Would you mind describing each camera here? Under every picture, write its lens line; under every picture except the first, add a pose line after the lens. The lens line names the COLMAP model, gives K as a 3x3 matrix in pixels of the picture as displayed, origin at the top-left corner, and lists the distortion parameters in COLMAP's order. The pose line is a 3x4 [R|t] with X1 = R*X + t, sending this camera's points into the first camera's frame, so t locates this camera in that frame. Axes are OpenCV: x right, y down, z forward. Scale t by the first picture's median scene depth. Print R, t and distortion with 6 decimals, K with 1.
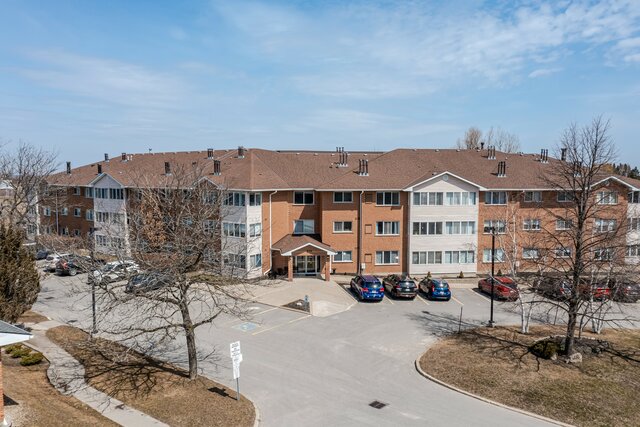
lens RADIAL K [[502.9, 0, 322.2], [0, 502.9, 210.9], [0, 0, 1]] dist [-0.013453, 0.004620]
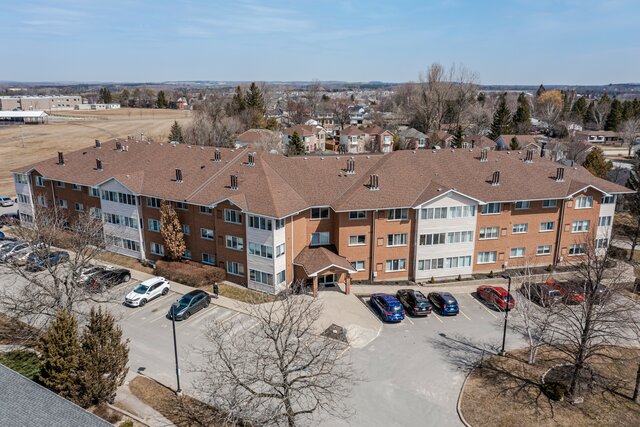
lens RADIAL K [[502.9, 0, 320.6], [0, 502.9, 212.8], [0, 0, 1]] dist [-0.013453, 0.004620]
pose [[0.994305, -0.027933, 0.102849, -0.150166], [0.007953, 0.981797, 0.189768, -0.236912], [-0.106278, -0.187869, 0.976427, -0.052017]]
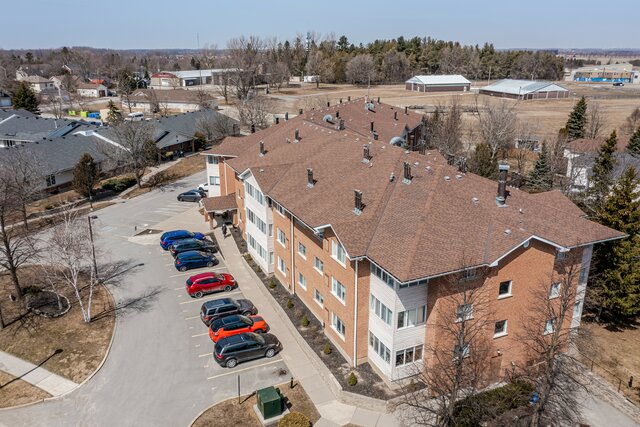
lens RADIAL K [[502.9, 0, 323.3], [0, 502.9, 215.6], [0, 0, 1]] dist [-0.013453, 0.004620]
pose [[0.299821, 0.287267, -0.909717, 1.245670], [-0.064154, 0.957499, 0.281212, -0.281046], [0.951836, -0.025951, 0.305508, 0.818078]]
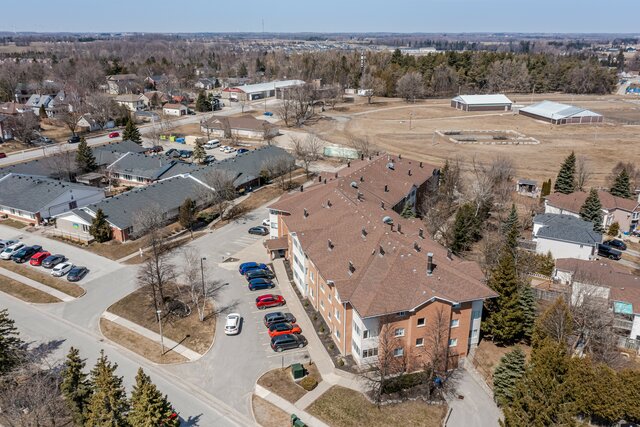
lens RADIAL K [[502.9, 0, 323.9], [0, 502.9, 217.2], [0, 0, 1]] dist [-0.013453, 0.004620]
pose [[0.185430, 0.323434, -0.927904, 1.797780], [-0.071814, 0.946216, 0.315465, -0.656658], [0.980030, 0.008140, 0.198684, 0.749205]]
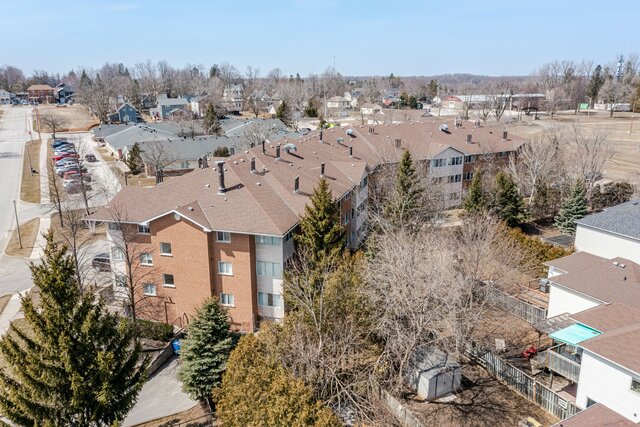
lens RADIAL K [[502.9, 0, 319.3], [0, 502.9, 213.2], [0, 0, 1]] dist [-0.013453, 0.004620]
pose [[-0.389344, 0.230607, -0.891757, 1.401579], [-0.063515, 0.959126, 0.275760, -0.333578], [0.918900, 0.164005, -0.358783, 1.802170]]
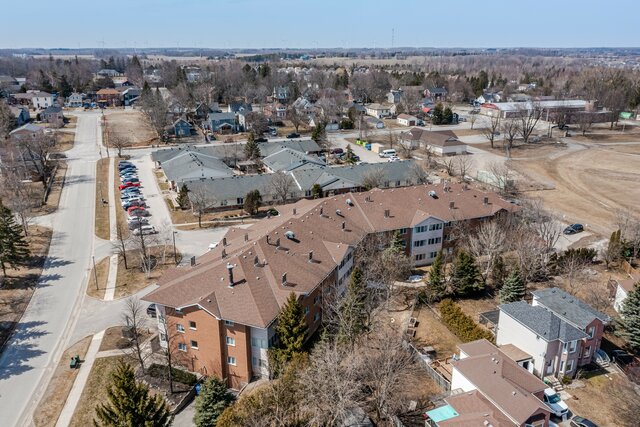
lens RADIAL K [[502.9, 0, 318.5], [0, 502.9, 217.1], [0, 0, 1]] dist [-0.013453, 0.004620]
pose [[-0.489739, 0.264937, -0.830641, 1.599286], [-0.067713, 0.938277, 0.339191, -0.753894], [0.869236, 0.222360, -0.441571, 2.060829]]
